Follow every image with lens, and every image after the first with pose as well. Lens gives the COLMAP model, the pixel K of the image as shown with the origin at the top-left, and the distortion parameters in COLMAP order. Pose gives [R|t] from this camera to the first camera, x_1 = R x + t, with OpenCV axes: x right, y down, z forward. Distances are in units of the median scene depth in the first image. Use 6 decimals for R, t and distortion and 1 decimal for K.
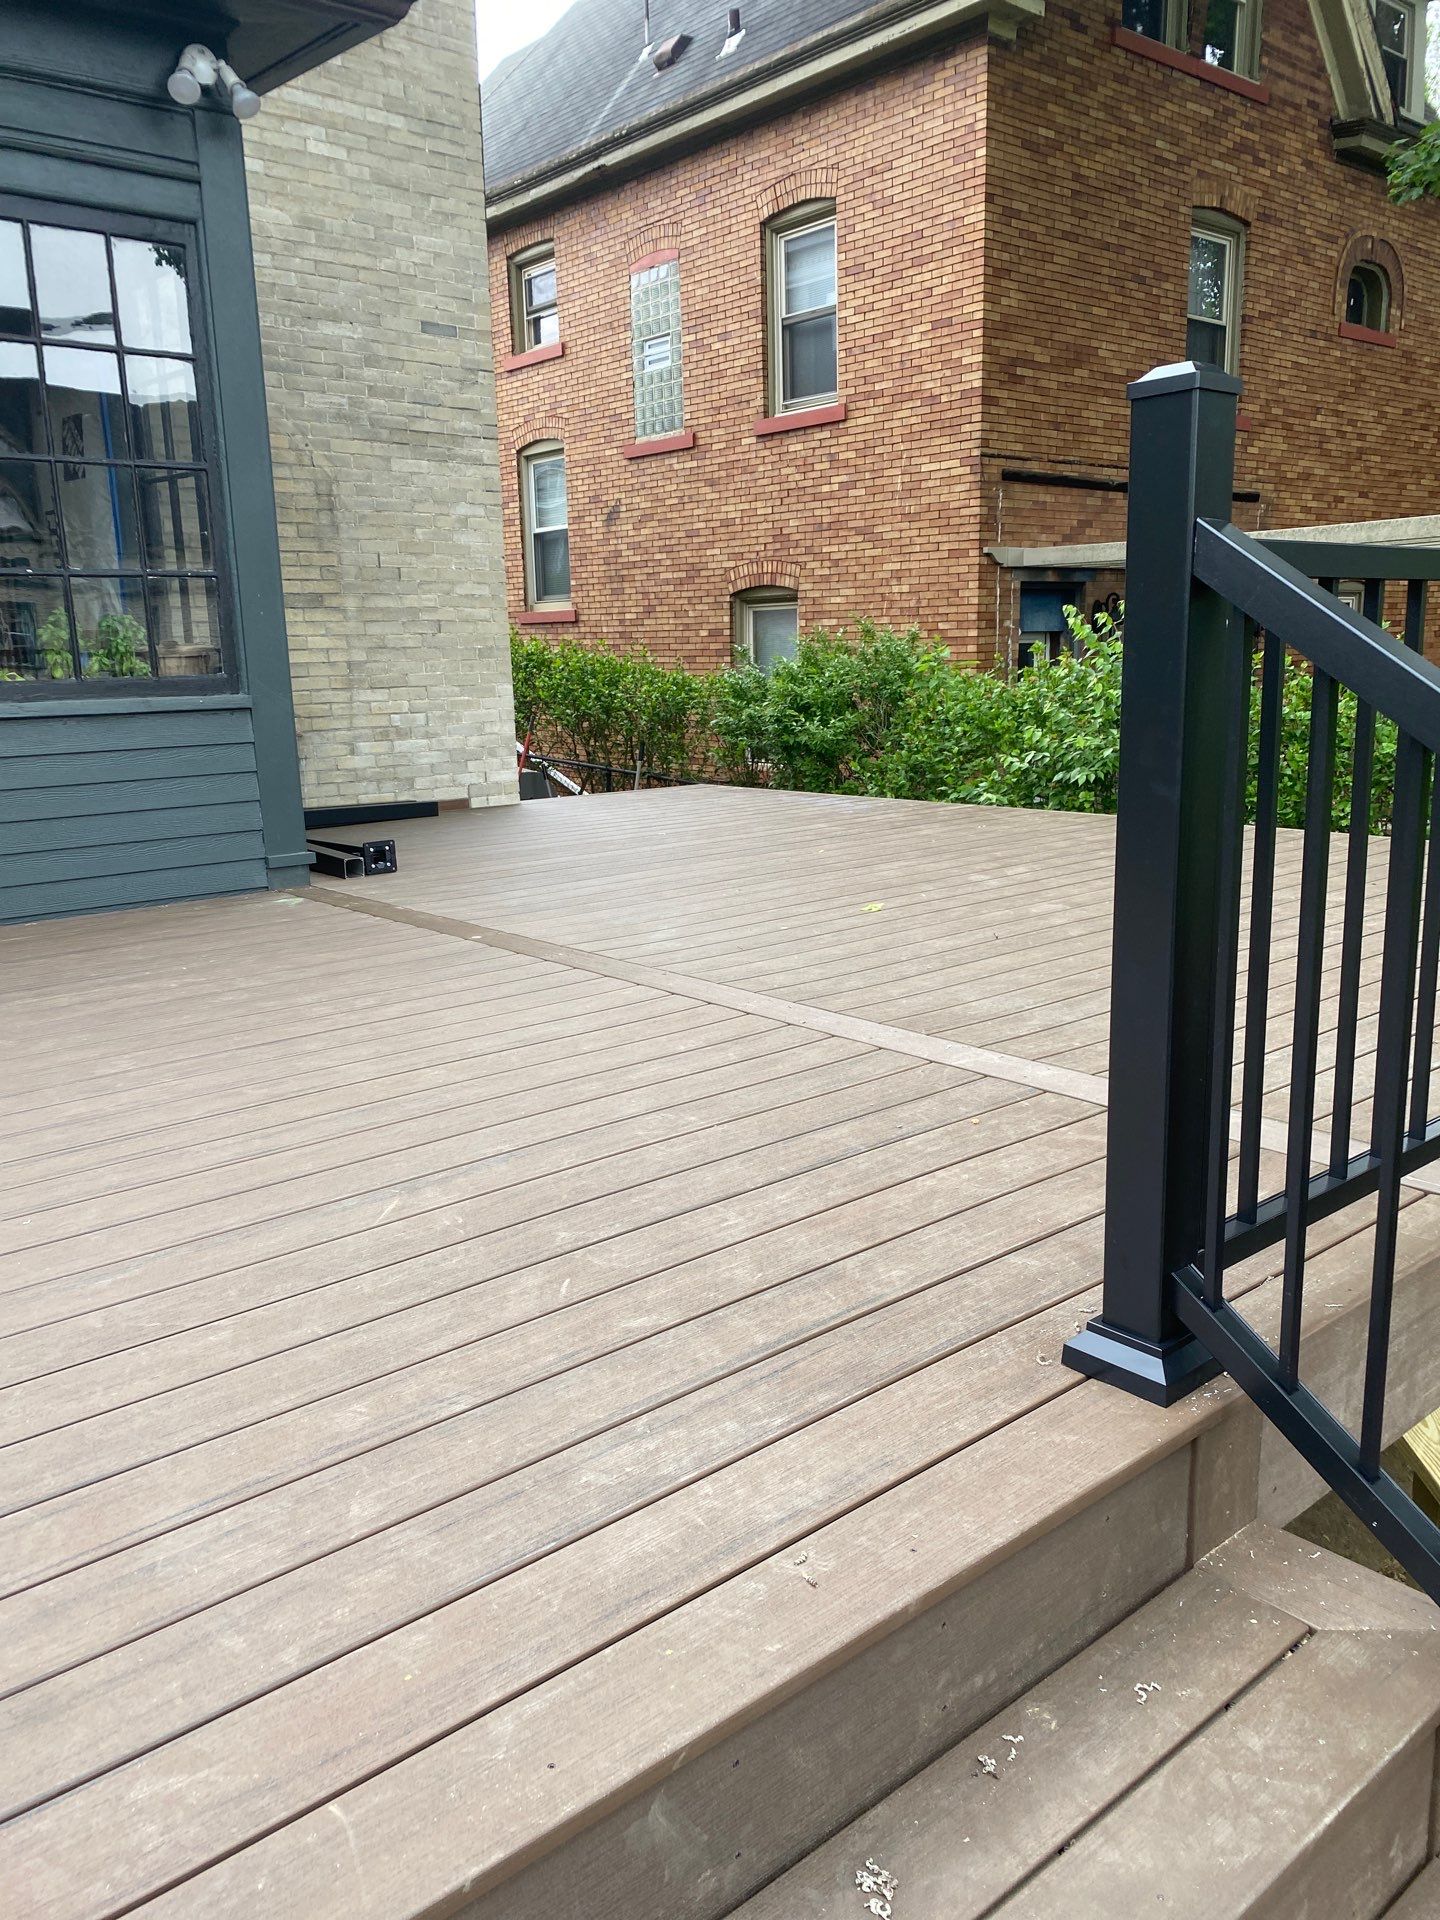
lens RADIAL K [[1469.9, 0, 726.9], [0, 1469.9, 976.3], [0, 0, 1]] dist [0.012614, -0.014368]
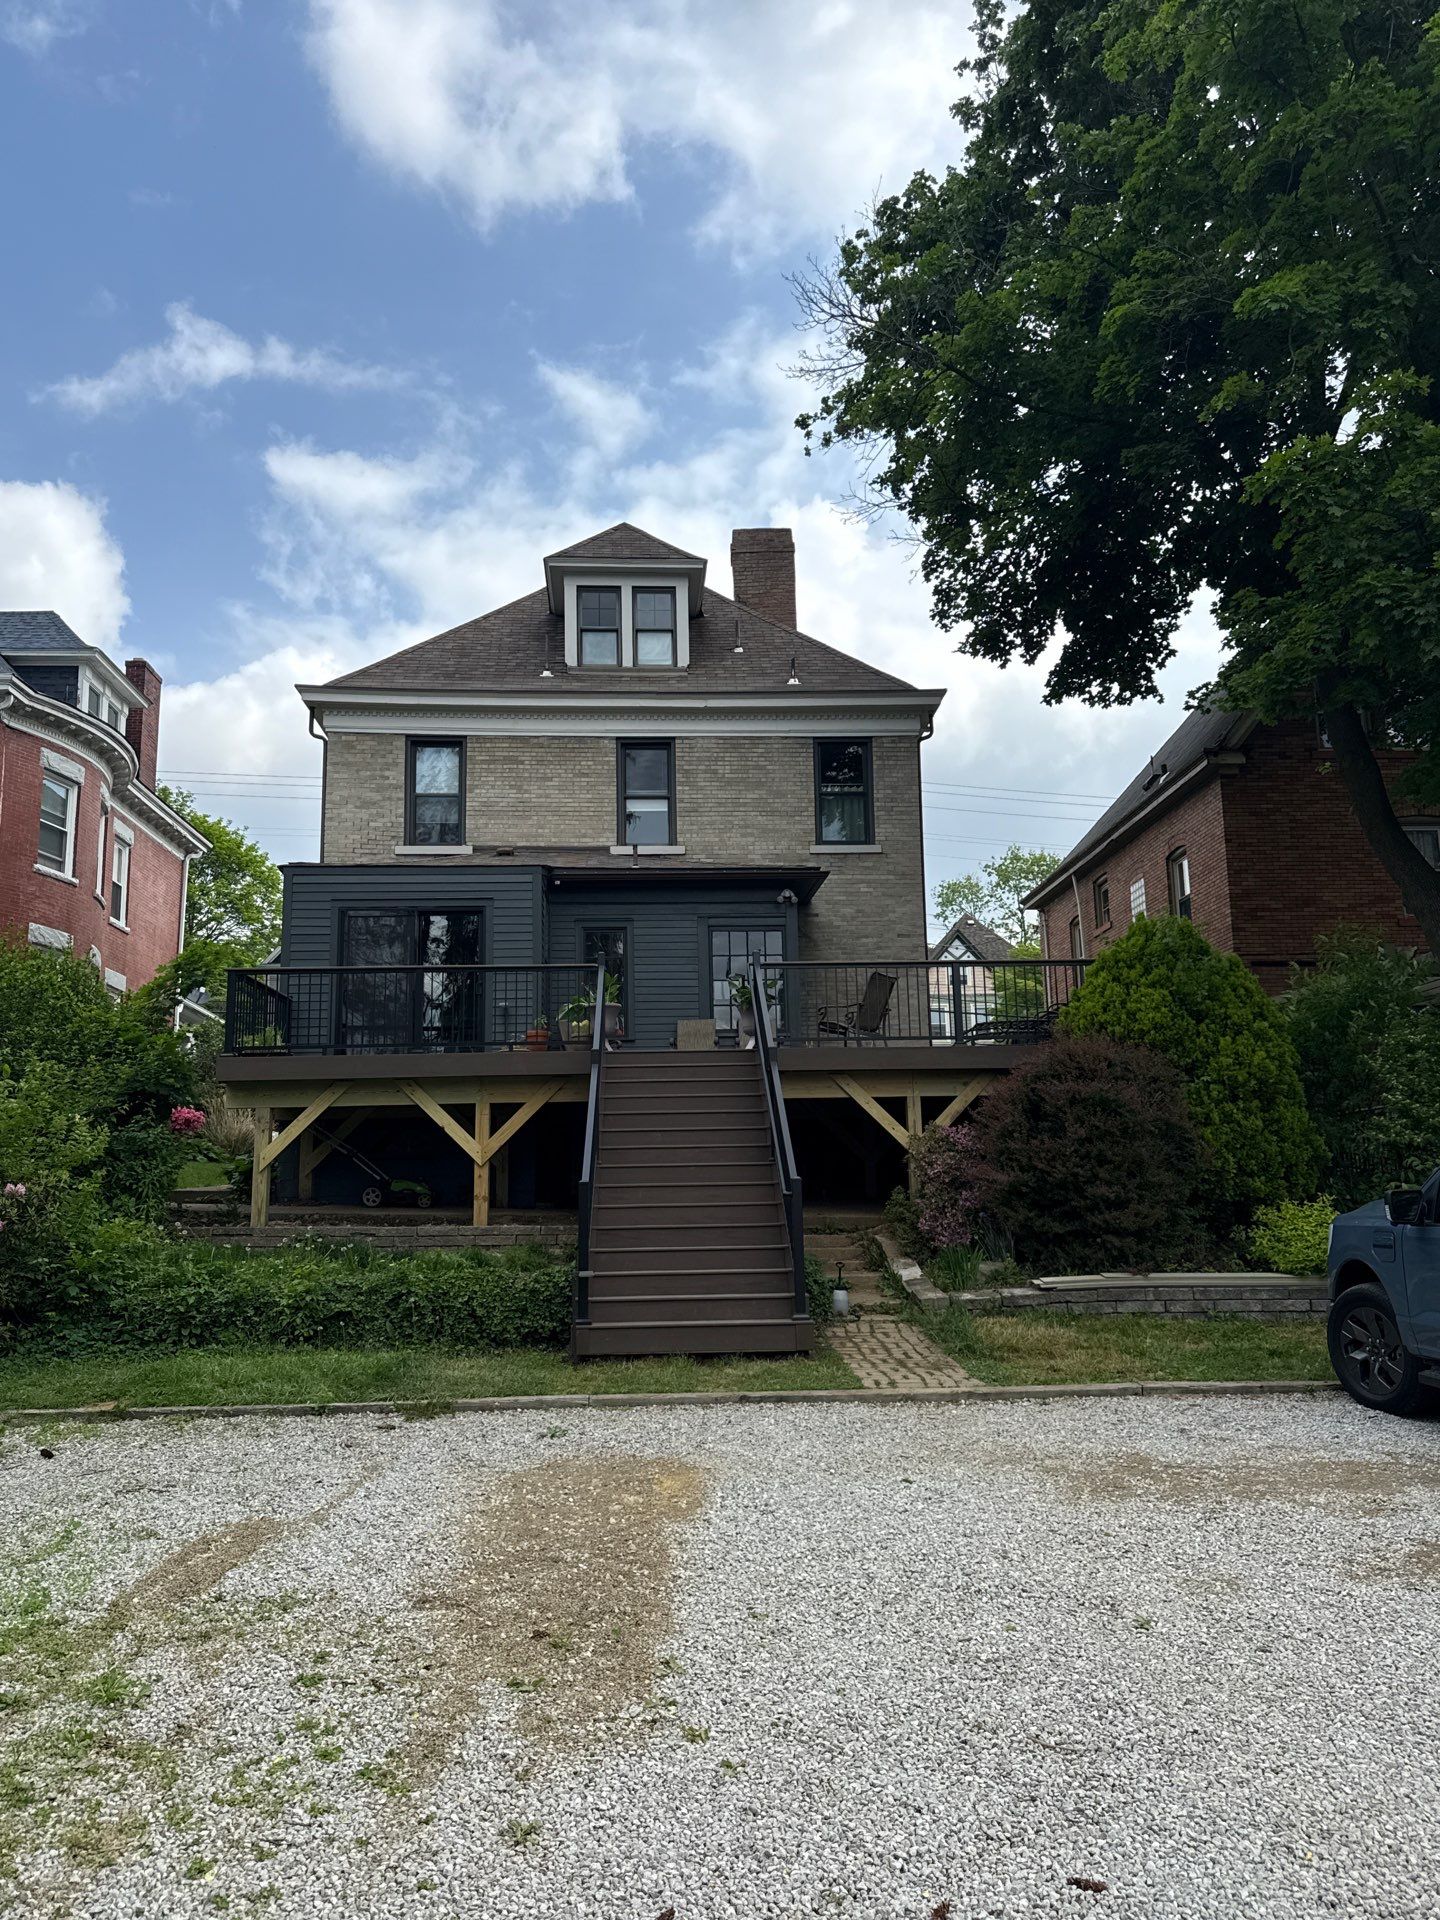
lens RADIAL K [[1469.9, 0, 746.2], [0, 1469.9, 932.5], [0, 0, 1]] dist [0.012614, -0.014368]
pose [[0.801002, -0.108013, -0.588837, 1.351163], [-0.128599, 0.929583, -0.345453, 0.651964], [0.584686, 0.352433, 0.730707, -1.426718]]
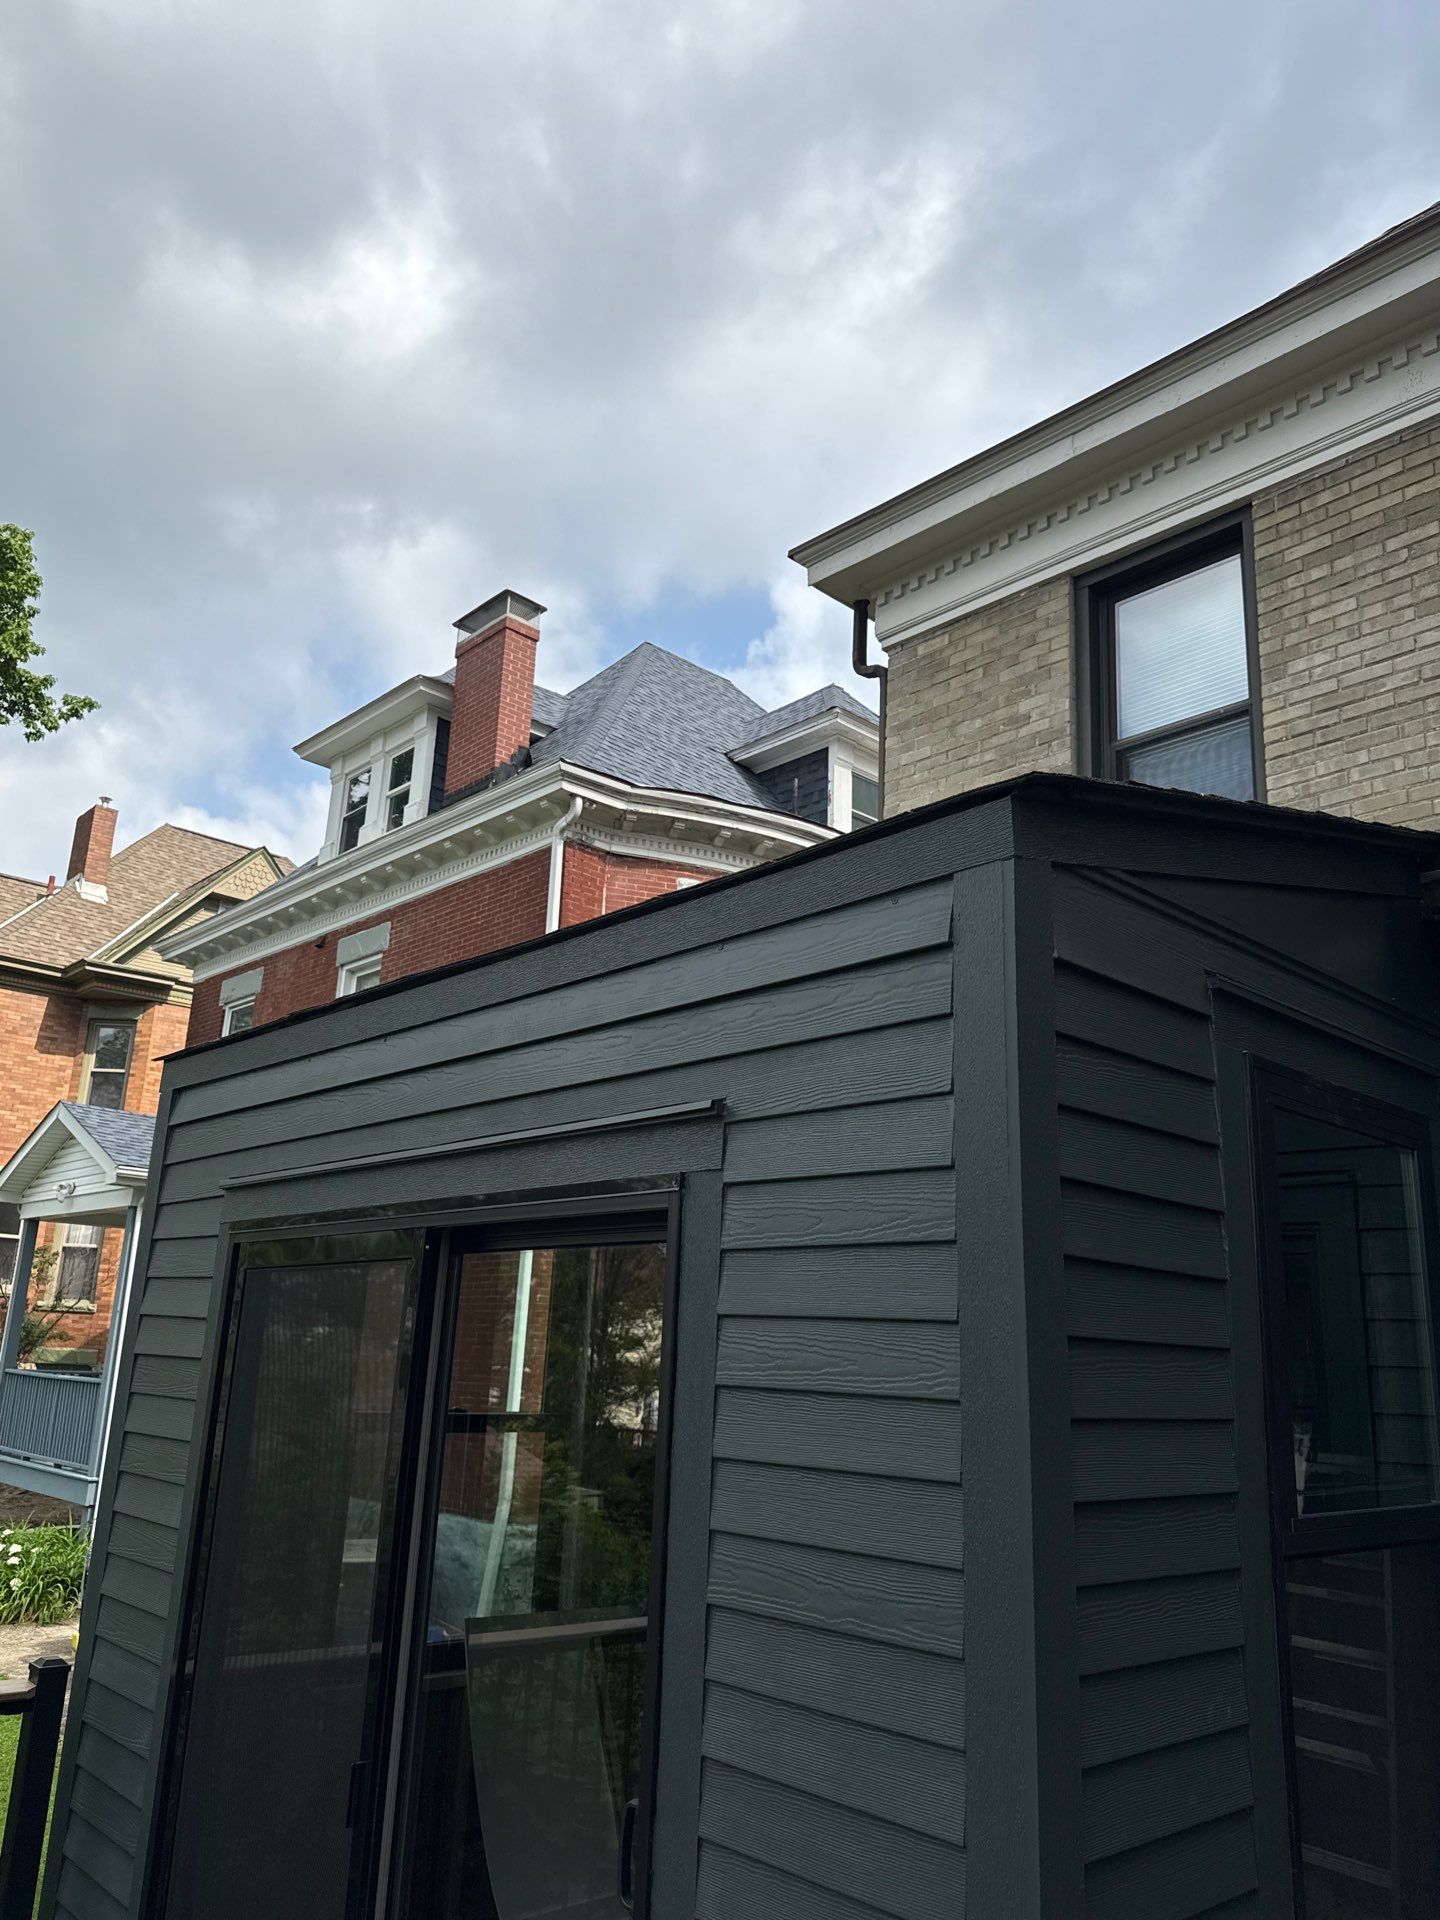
lens RADIAL K [[1389.5, 0, 737.4], [0, 1389.5, 978.1], [0, 0, 1]] dist [0.056846, -0.038971]
pose [[0.044014, -0.240668, -0.969609, -0.159626], [-0.258034, 0.934879, -0.243760, -0.169248], [0.965133, 0.260921, -0.020953, 0.142044]]
